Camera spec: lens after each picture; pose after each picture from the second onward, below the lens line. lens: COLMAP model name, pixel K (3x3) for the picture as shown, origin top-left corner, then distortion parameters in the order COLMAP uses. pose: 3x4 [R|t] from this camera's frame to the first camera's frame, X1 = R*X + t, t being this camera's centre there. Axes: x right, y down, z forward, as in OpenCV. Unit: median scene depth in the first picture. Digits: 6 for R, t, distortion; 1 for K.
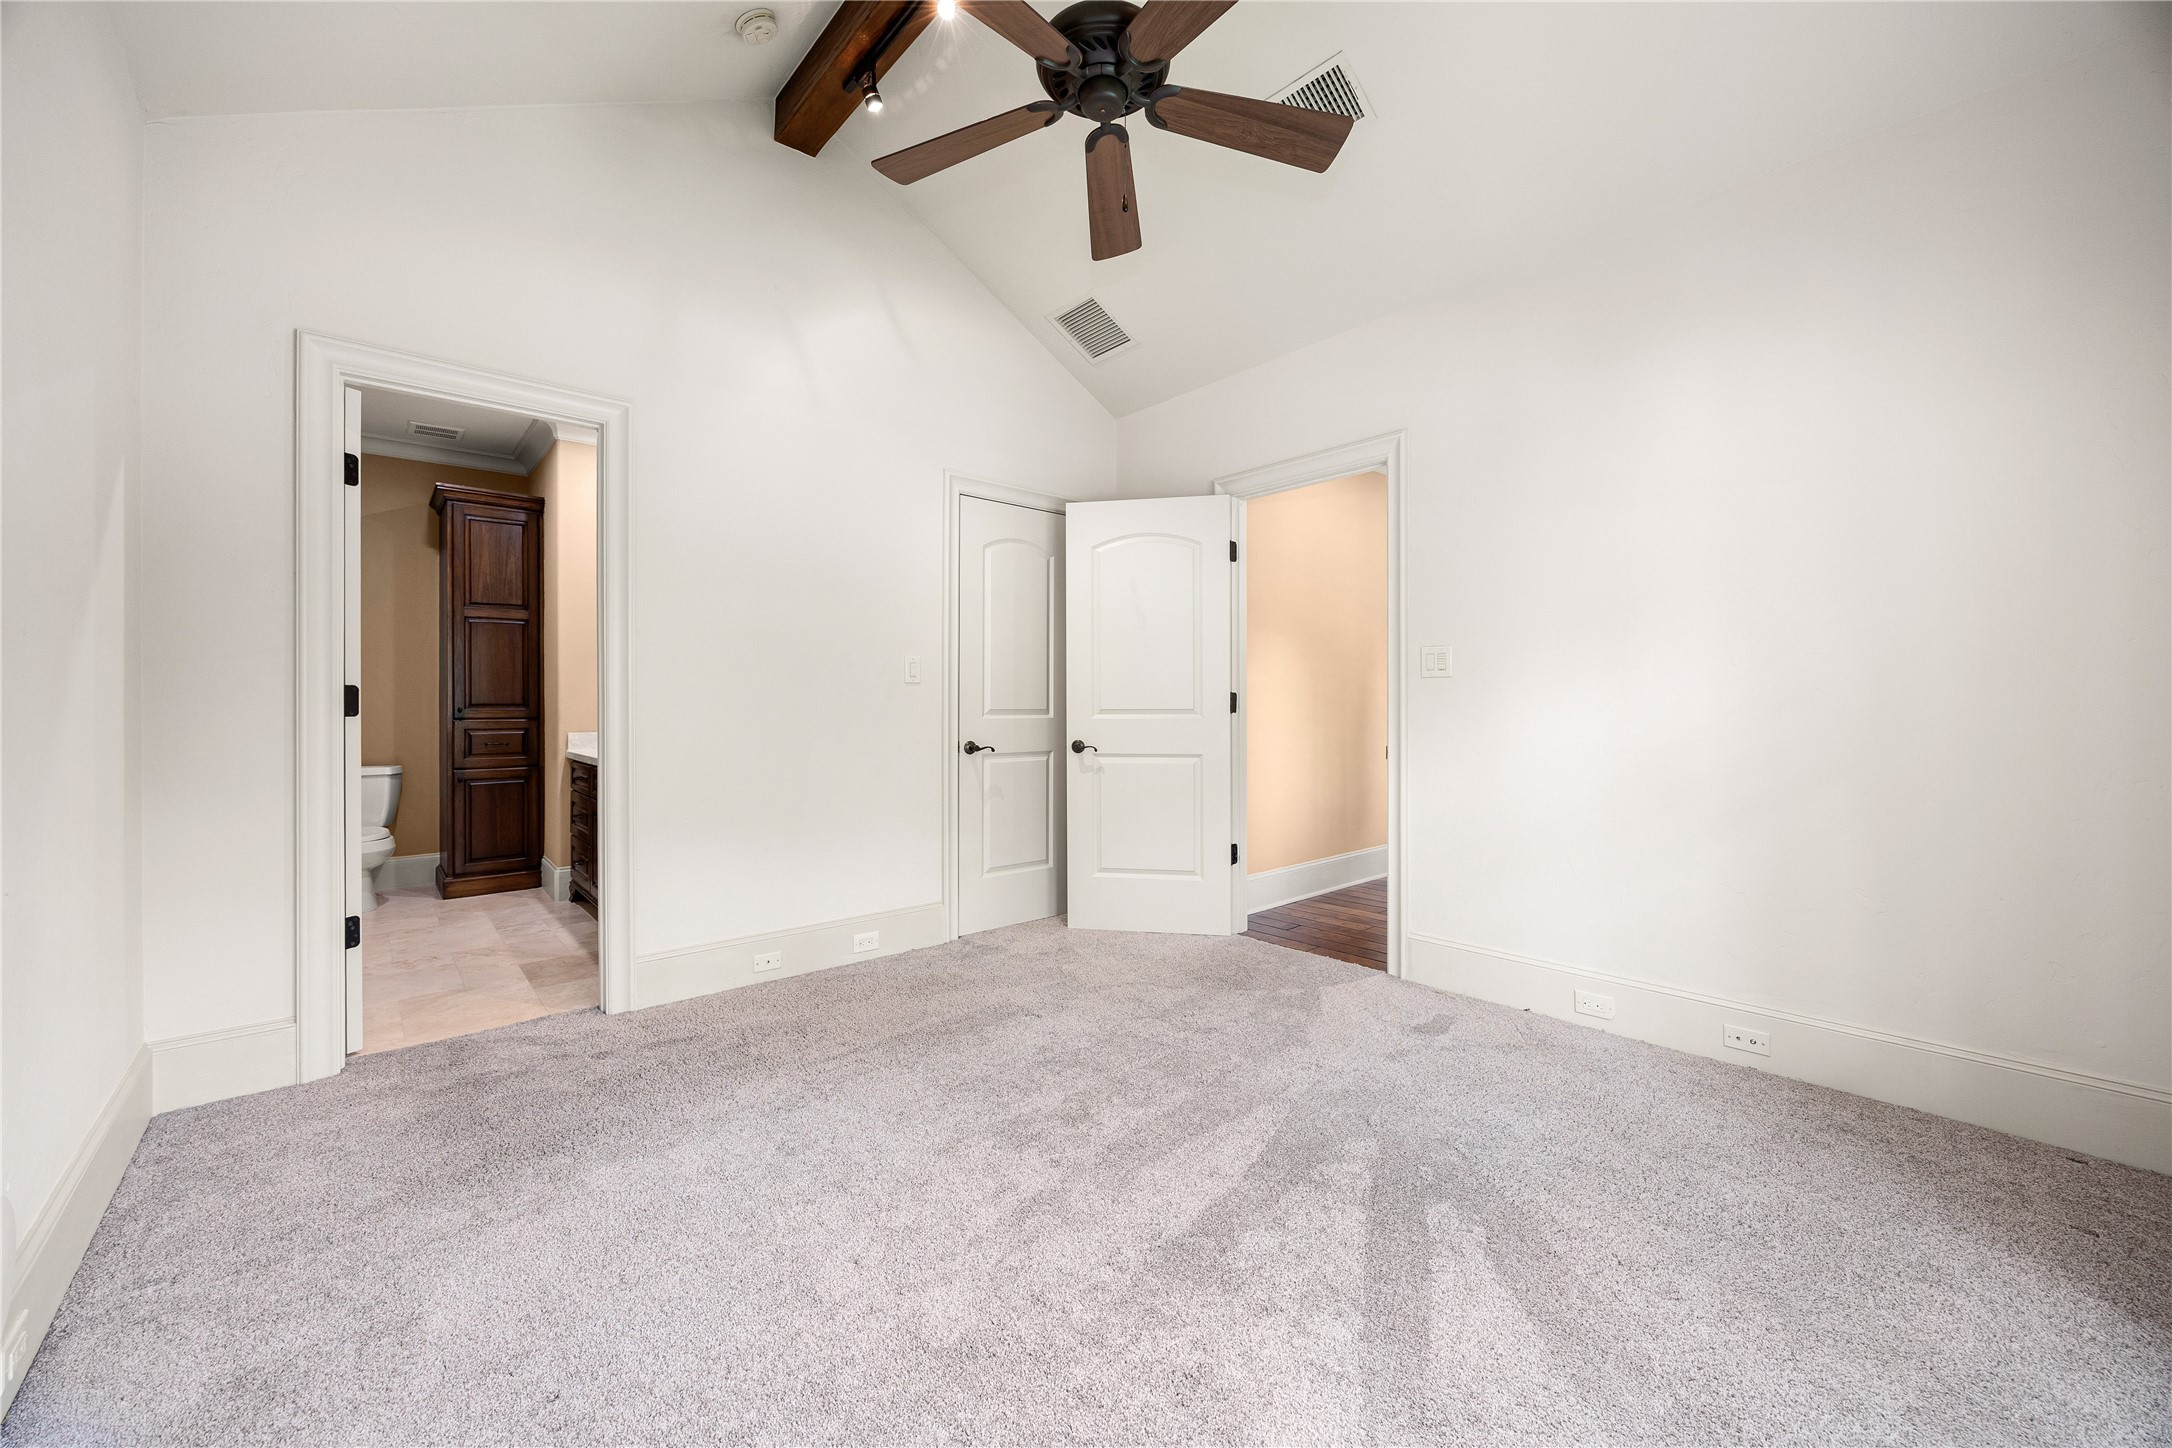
lens RADIAL K [[842.6, 0, 1096.2], [0, 842.6, 700.7], [0, 0, 1]] dist [0.001508, -0.000047]
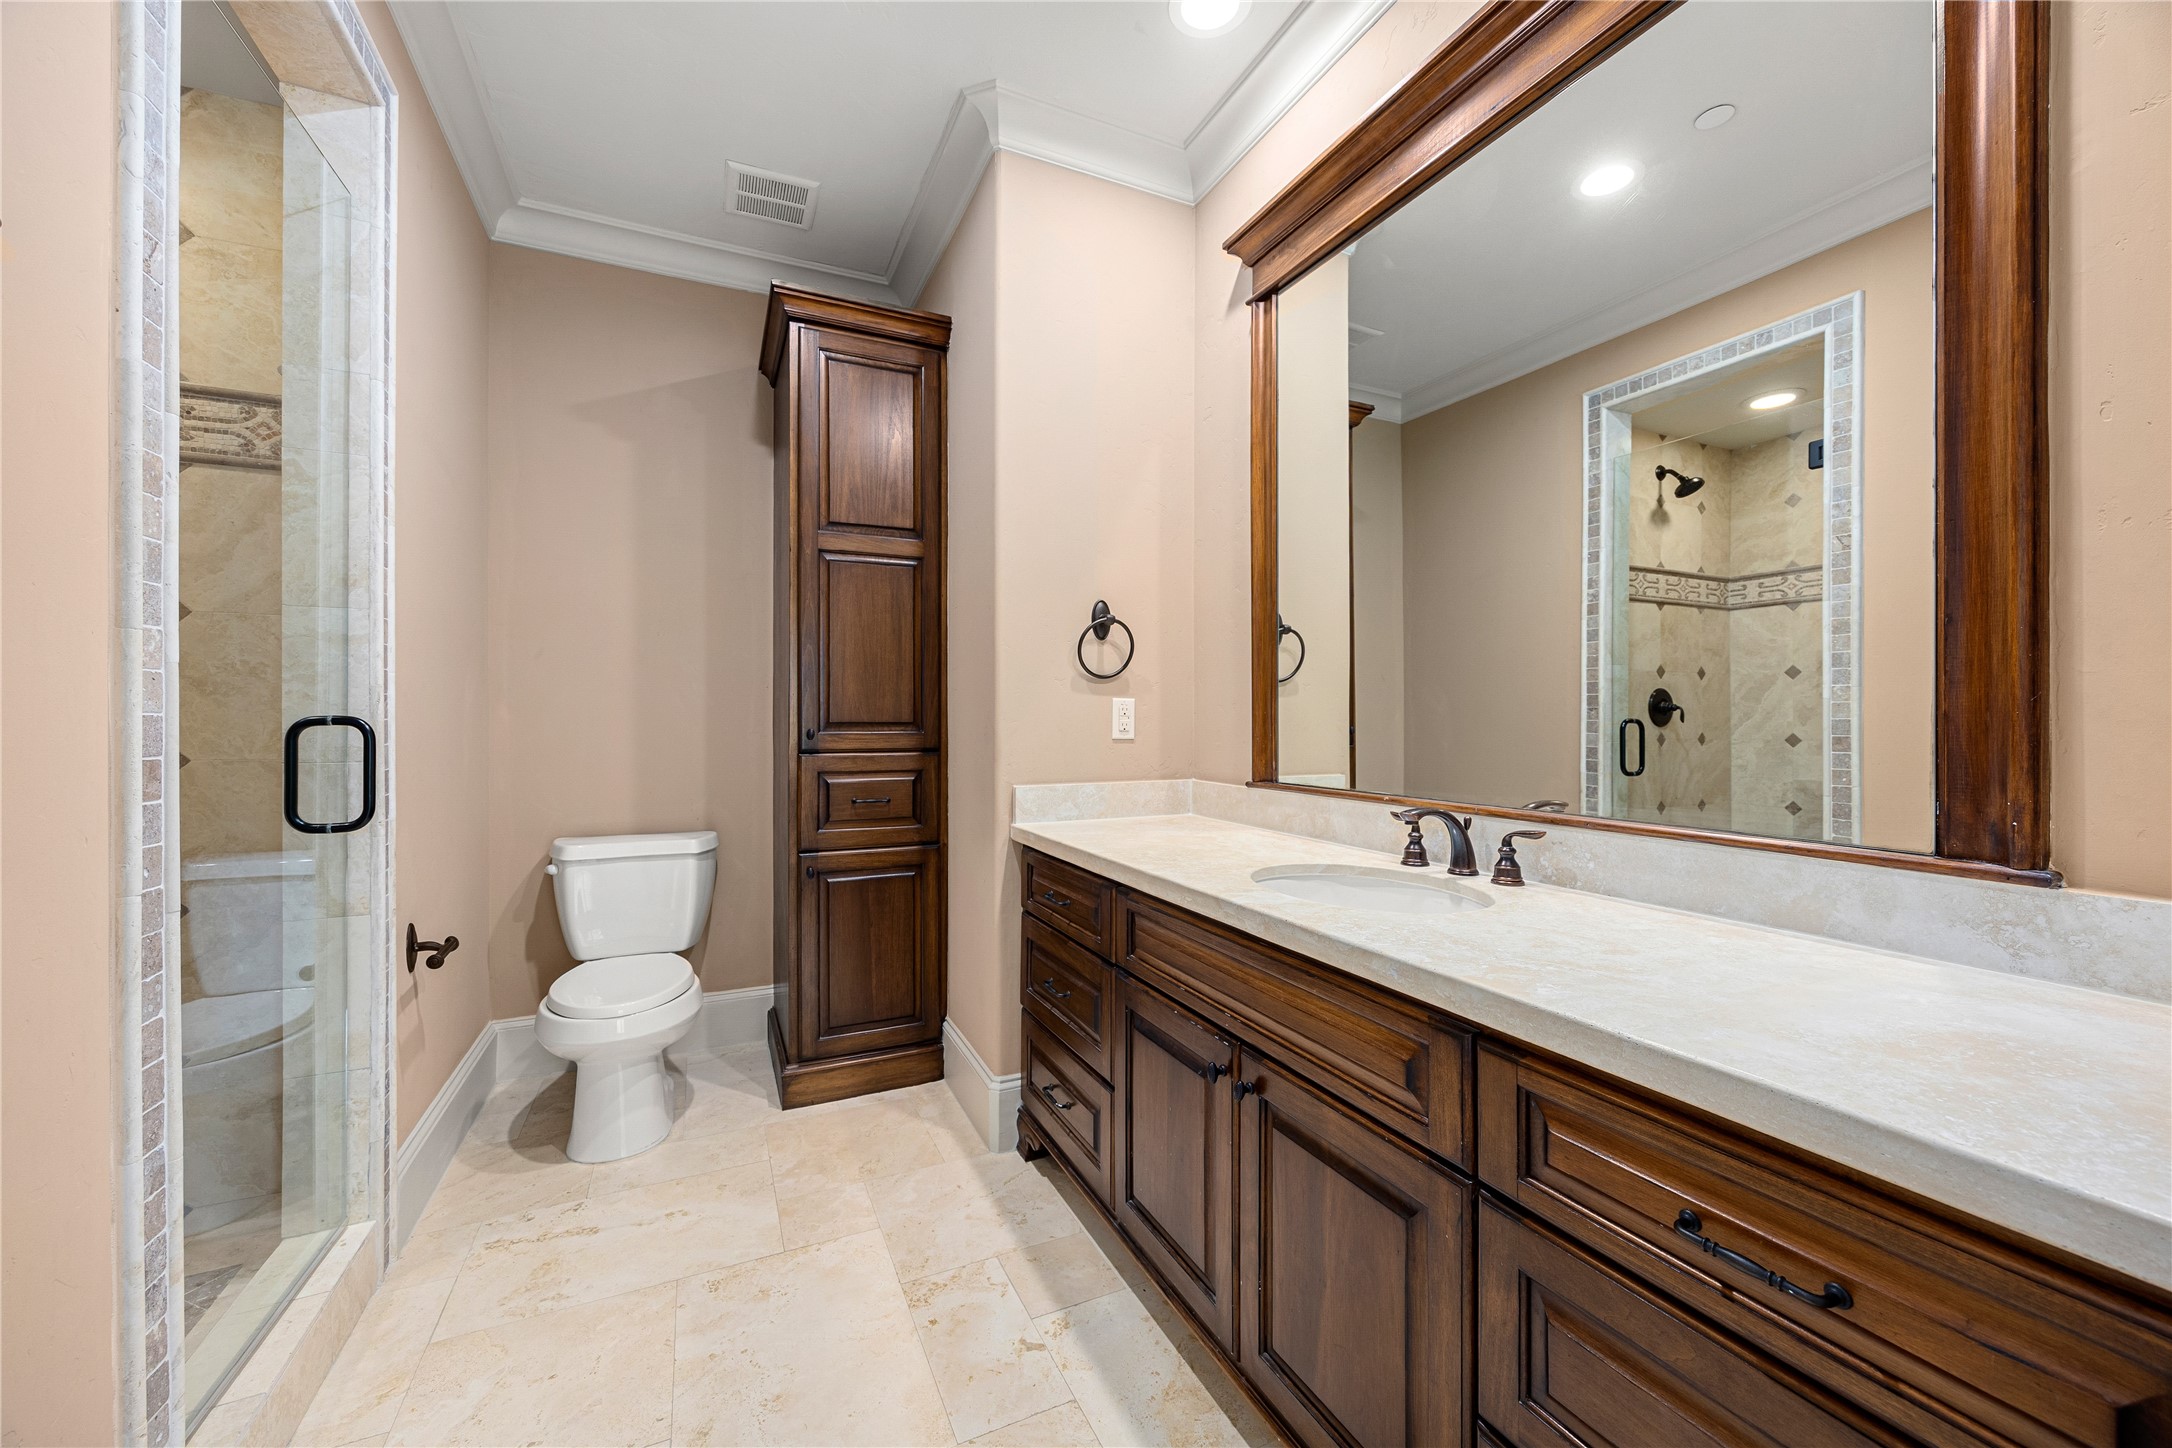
lens RADIAL K [[842.6, 0, 1090.1], [0, 842.6, 719.2], [0, 0, 1]] dist [0.001508, -0.000047]
pose [[0.958162, 0.000562, -0.286226, -0.440260], [-0.000581, 1.000000, 0.000018, 0.001854], [0.286226, 0.000149, 0.958162, 0.552440]]
